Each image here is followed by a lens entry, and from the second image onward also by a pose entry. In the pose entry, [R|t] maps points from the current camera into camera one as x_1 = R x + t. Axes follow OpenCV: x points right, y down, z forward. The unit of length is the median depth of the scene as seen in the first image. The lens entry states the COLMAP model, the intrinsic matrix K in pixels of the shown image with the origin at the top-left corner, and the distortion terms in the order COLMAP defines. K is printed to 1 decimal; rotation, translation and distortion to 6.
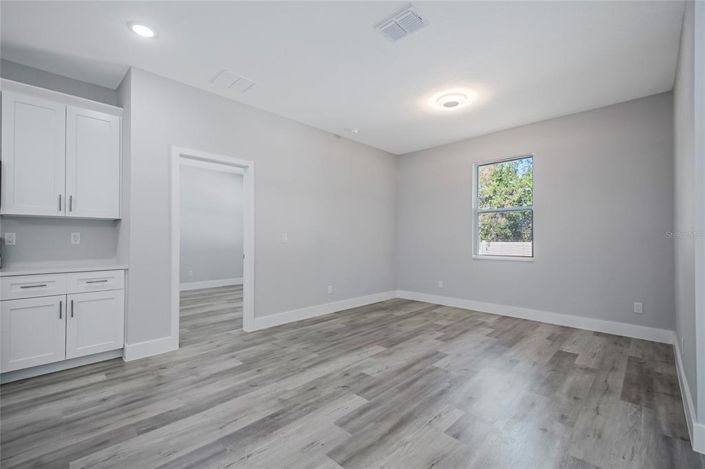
lens RADIAL K [[307.1, 0, 360.4], [0, 307.1, 234.0], [0, 0, 1]] dist [0.000849, -0.000432]
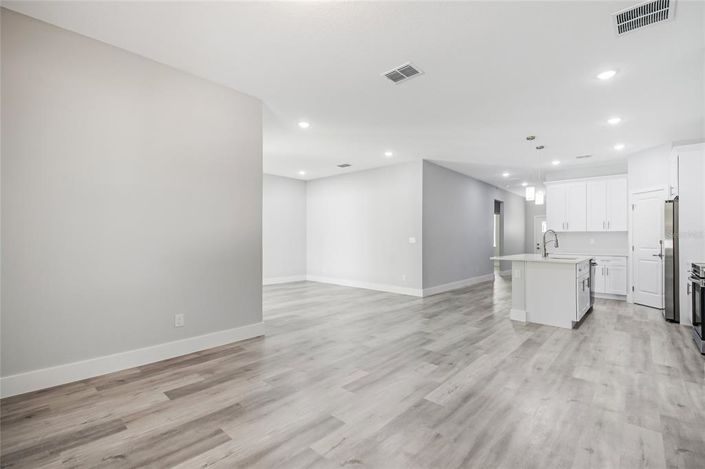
lens RADIAL K [[311.6, 0, 352.5], [0, 311.6, 234.5], [0, 0, 1]] dist [0.000255, 0.000067]
pose [[-0.999849, -0.014599, -0.009479, 0.262588], [-0.014315, 0.999468, -0.029290, 0.026766], [0.009901, -0.029150, -0.999526, 1.720536]]
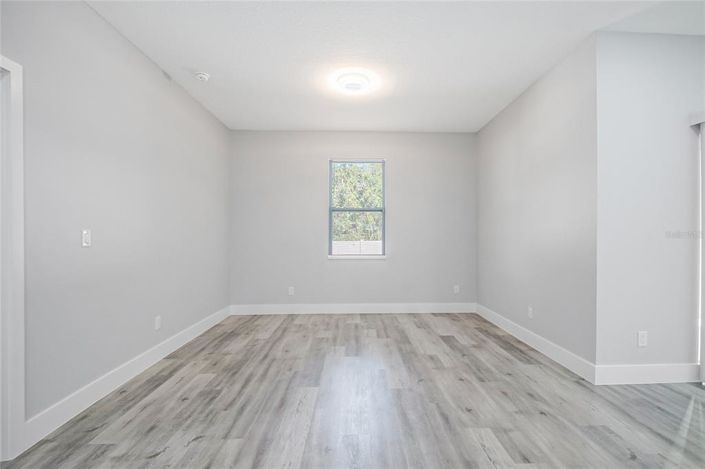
lens RADIAL K [[312.2, 0, 361.0], [0, 312.2, 239.8], [0, 0, 1]] dist [0.028216, -0.020808]
pose [[0.707355, -0.014904, 0.706701, -0.373267], [-0.000558, 0.999766, 0.021643, -0.000974], [-0.706858, -0.015704, 0.707181, 0.395065]]
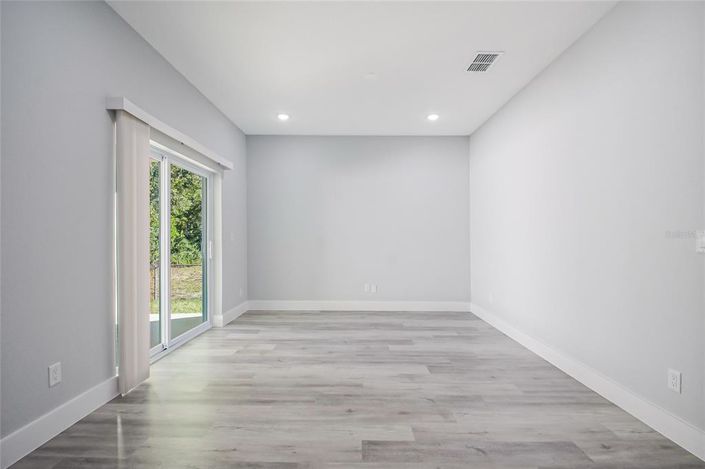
lens RADIAL K [[312.2, 0, 361.0], [0, 312.2, 239.8], [0, 0, 1]] dist [0.028216, -0.020808]
pose [[-0.693657, -0.014239, 0.720164, -0.123131], [-0.015794, 0.999865, 0.004557, 0.006443], [-0.720132, -0.008213, -0.693789, 0.446877]]
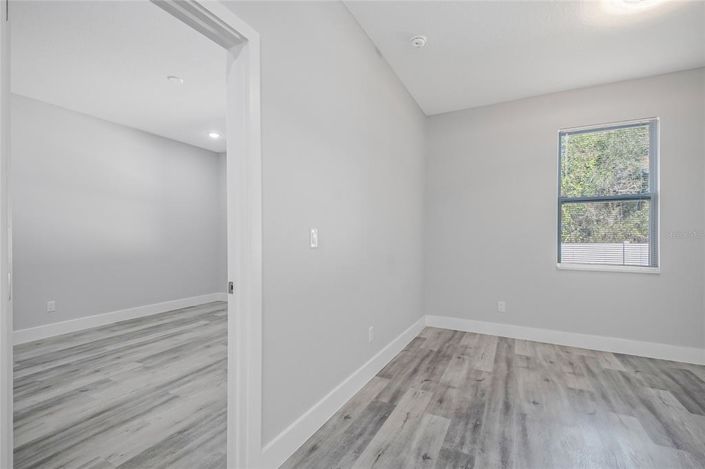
lens RADIAL K [[316.0, 0, 355.3], [0, 316.0, 237.0], [0, 0, 1]] dist [0.030014, -0.021859]
pose [[0.957636, 0.006780, 0.287902, -0.421413], [-0.011555, 0.999822, 0.014891, 0.006132], [-0.287749, -0.017587, 0.957544, 0.714724]]
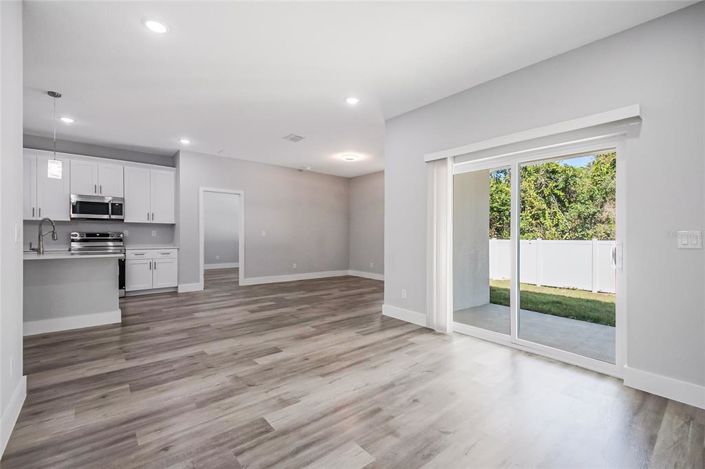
lens RADIAL K [[304.8, 0, 356.5], [0, 304.8, 235.2], [0, 0, 1]] dist [0.022992, 0.000024]
pose [[0.994249, 0.003963, -0.107024, 0.580775], [-0.002609, 0.999915, 0.012786, -0.003517], [0.107065, -0.012433, 0.994174, -0.825587]]
